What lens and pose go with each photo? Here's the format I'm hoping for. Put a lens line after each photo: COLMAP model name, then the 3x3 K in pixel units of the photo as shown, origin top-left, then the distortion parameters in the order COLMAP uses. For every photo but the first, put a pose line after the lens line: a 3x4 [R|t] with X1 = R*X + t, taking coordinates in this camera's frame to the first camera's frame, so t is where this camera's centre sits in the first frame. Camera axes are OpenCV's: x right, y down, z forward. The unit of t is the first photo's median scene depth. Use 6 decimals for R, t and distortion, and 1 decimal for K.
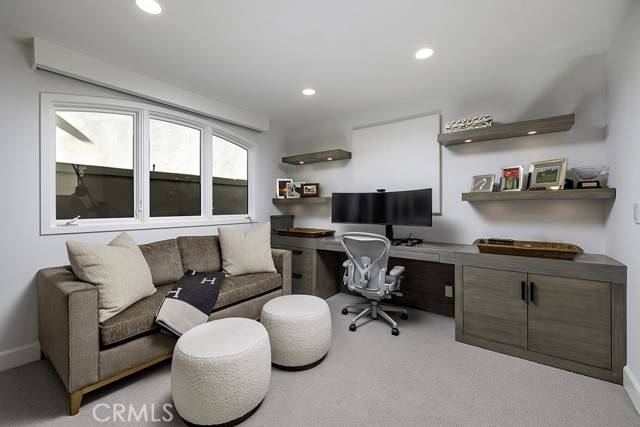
lens RADIAL K [[273.6, 0, 315.1], [0, 273.6, 207.7], [0, 0, 1]] dist [0.000166, 0.000293]
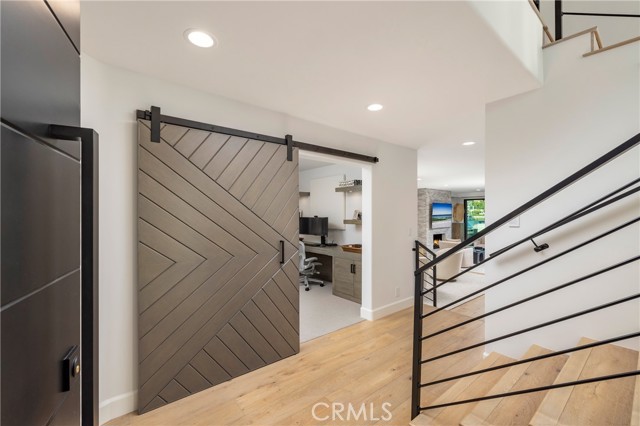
lens RADIAL K [[273.6, 0, 322.6], [0, 273.6, 217.3], [0, 0, 1]] dist [0.000166, 0.000293]
pose [[0.971221, 0.009128, -0.238006, 0.807262], [-0.009858, 0.999950, -0.001876, -0.061992], [0.237977, 0.004169, 0.971262, -0.838679]]
